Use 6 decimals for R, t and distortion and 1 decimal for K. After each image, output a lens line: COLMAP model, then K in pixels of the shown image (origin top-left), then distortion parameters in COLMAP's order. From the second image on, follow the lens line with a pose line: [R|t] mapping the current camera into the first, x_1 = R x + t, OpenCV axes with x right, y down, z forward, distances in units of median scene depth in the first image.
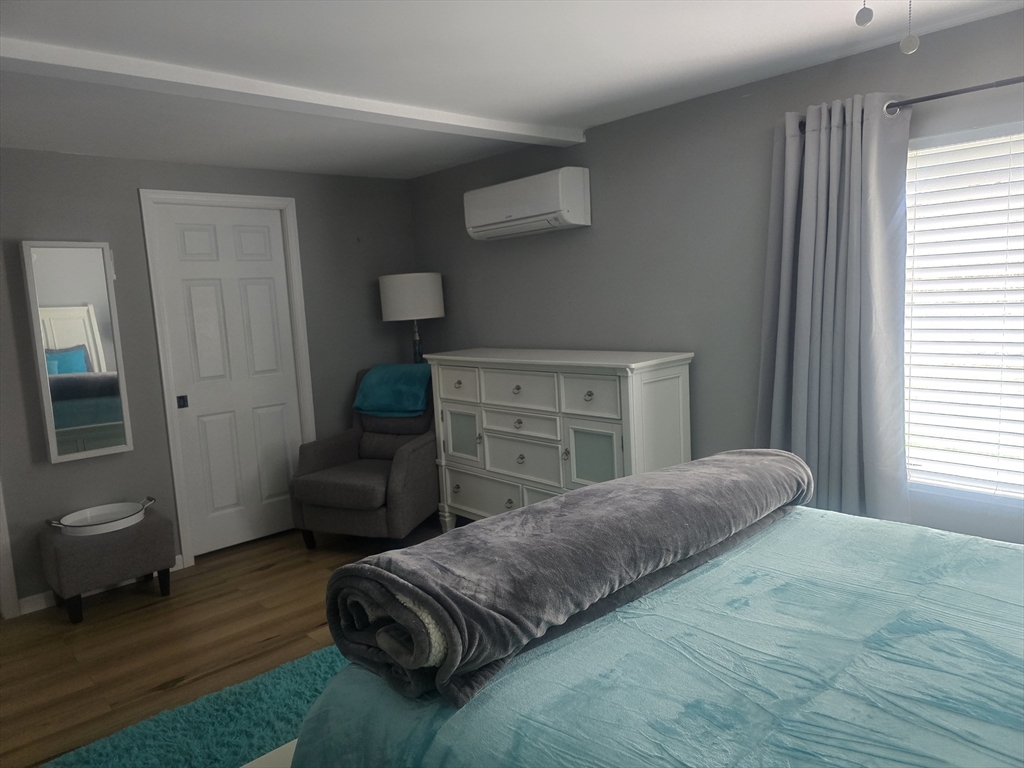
lens RADIAL K [[687.9, 0, 508.0], [0, 687.9, 377.9], [0, 0, 1]] dist [0.096345, -0.091267]
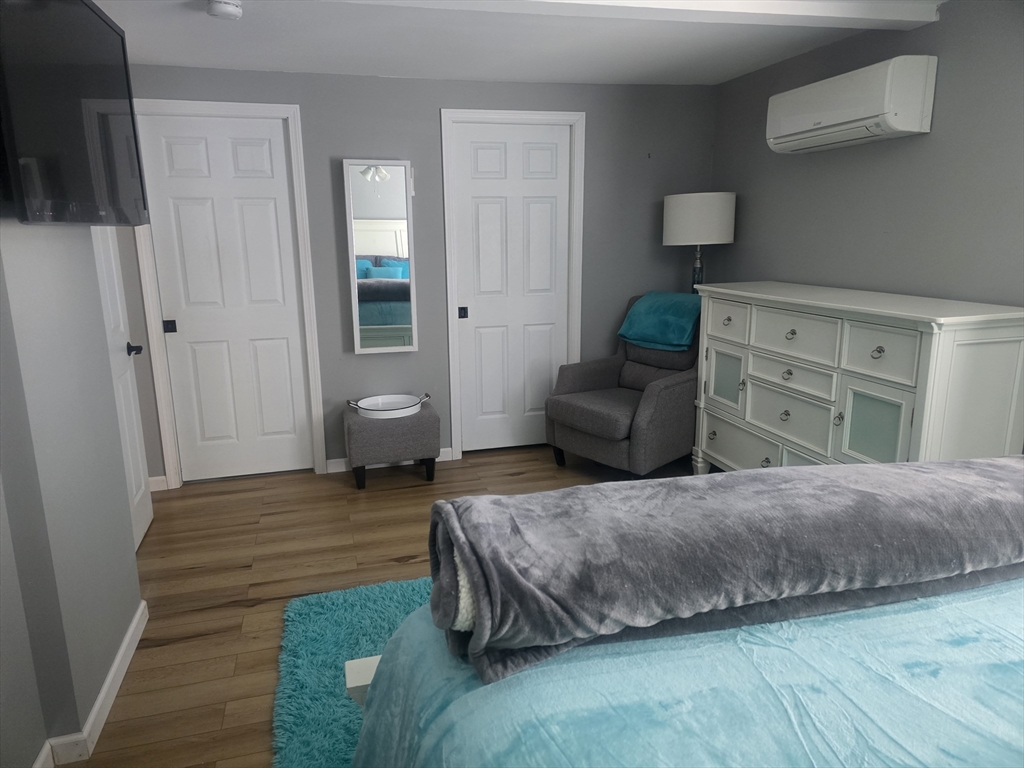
lens RADIAL K [[687.9, 0, 508.0], [0, 687.9, 377.9], [0, 0, 1]] dist [0.096345, -0.091267]
pose [[0.887181, 0.137066, -0.440593, 0.102997], [-0.087748, 0.987553, 0.130534, -0.013665], [0.453001, -0.077146, 0.888166, 0.082974]]
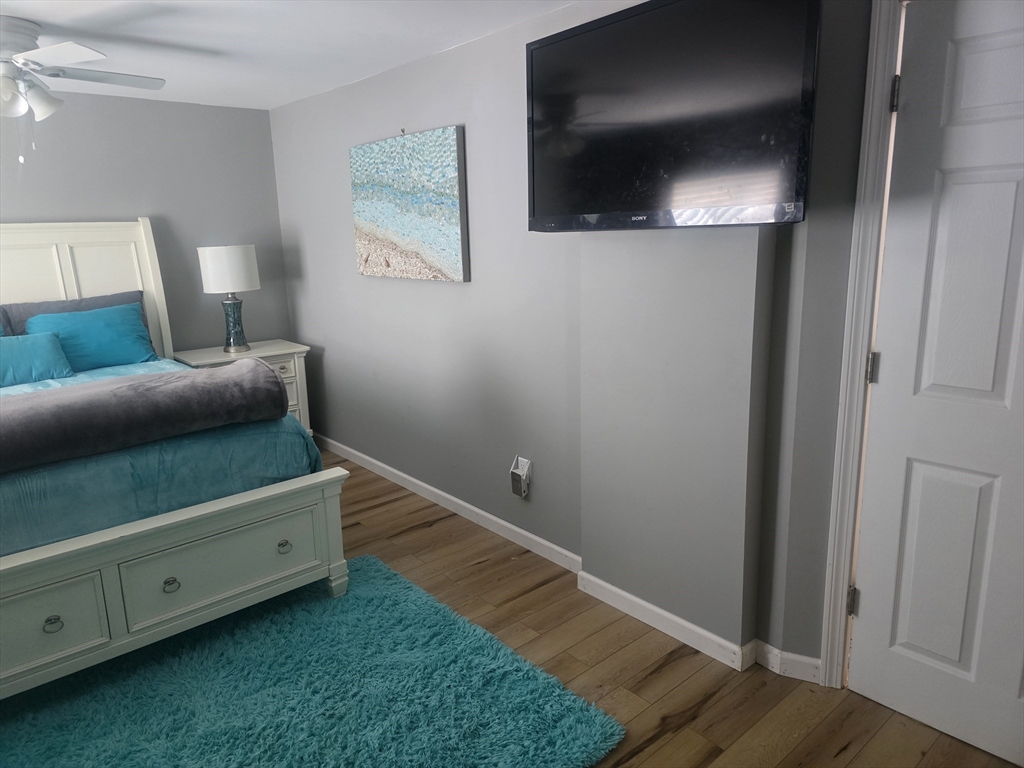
lens RADIAL K [[674.3, 0, 498.5], [0, 674.3, 386.1], [0, 0, 1]] dist [0.096472, -0.080560]
pose [[-0.994643, 0.073589, 0.072598, -0.433088], [0.093736, 0.938153, 0.333291, -0.118599], [-0.043581, 0.338311, -0.940025, 1.187268]]
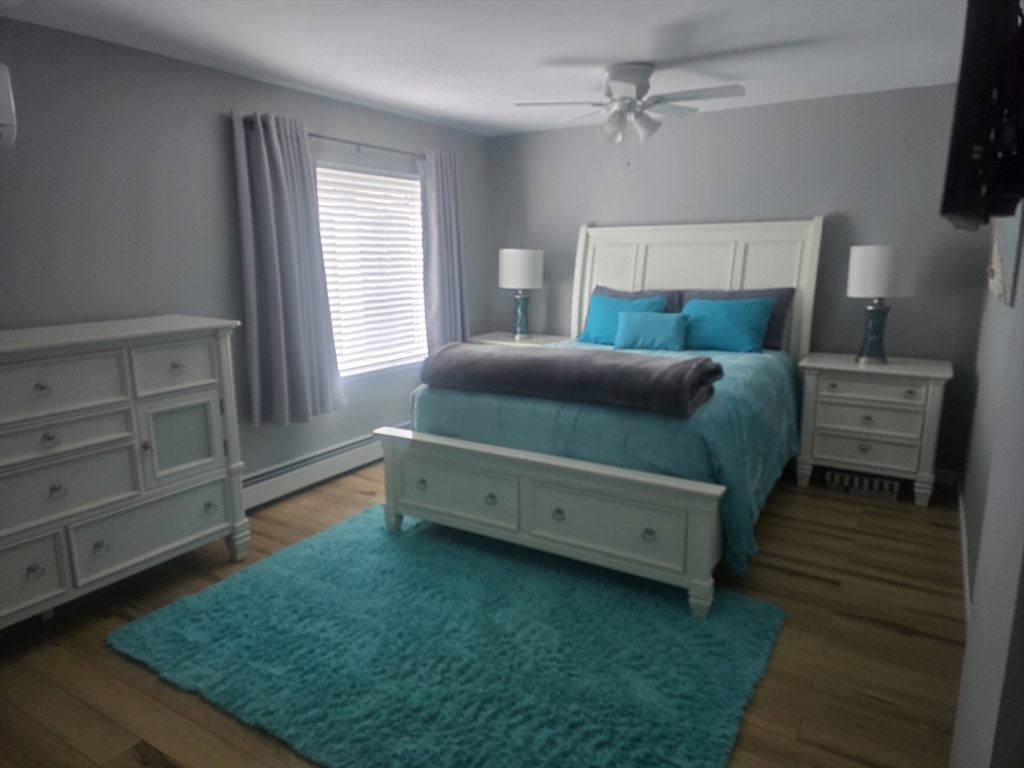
lens RADIAL K [[674.3, 0, 498.5], [0, 674.3, 386.1], [0, 0, 1]] dist [0.096472, -0.080560]
pose [[-0.256662, -0.141758, 0.956049, -0.848156], [0.137157, 0.973832, 0.181216, -0.054259], [-0.956720, 0.177640, -0.230502, 0.840984]]
